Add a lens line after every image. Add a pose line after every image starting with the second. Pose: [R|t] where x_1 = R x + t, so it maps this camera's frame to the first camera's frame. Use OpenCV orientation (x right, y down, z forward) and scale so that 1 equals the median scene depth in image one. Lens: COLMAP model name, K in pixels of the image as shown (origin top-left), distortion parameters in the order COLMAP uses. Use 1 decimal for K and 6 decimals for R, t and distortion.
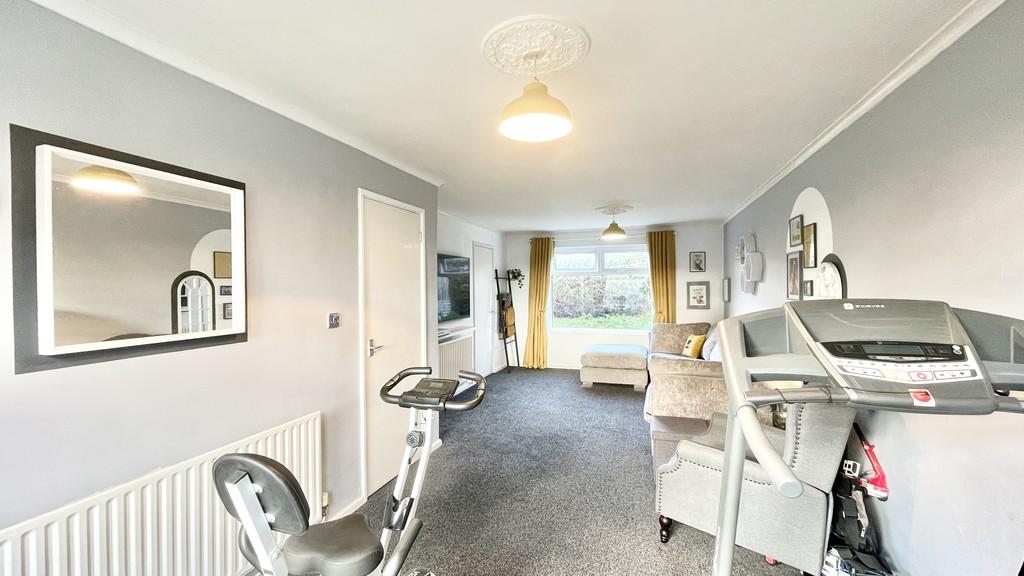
lens RADIAL K [[400.2, 0, 510.2], [0, 400.2, 290.5], [0, 0, 1]] dist [0.013827, -0.007988]
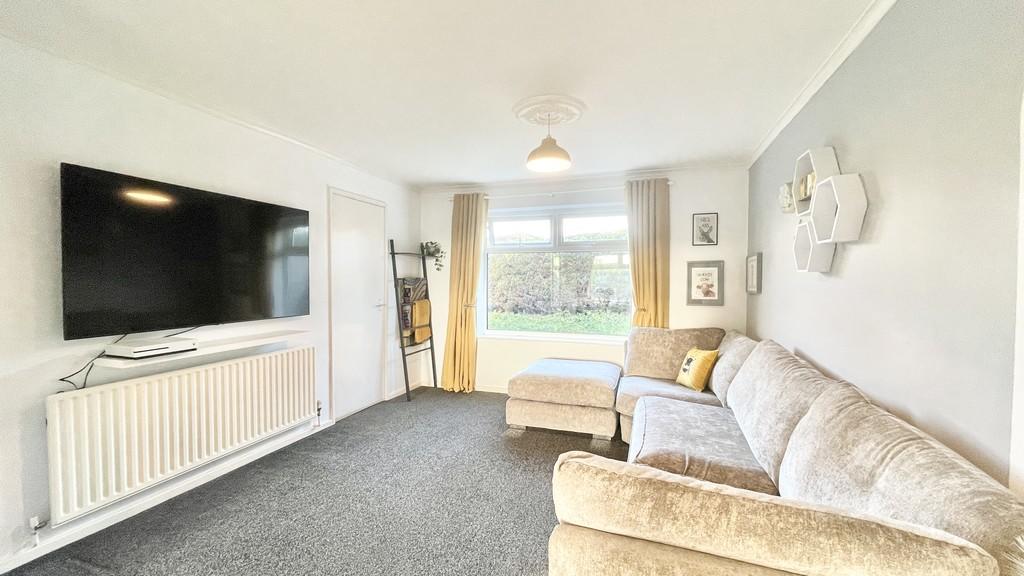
lens RADIAL K [[400.2, 0, 510.2], [0, 400.2, 290.5], [0, 0, 1]] dist [0.013827, -0.007988]
pose [[0.999912, 0.012689, -0.003814, 0.165493], [-0.012634, 0.999818, 0.014265, 0.018024], [0.003994, -0.014215, 0.999891, 0.369190]]
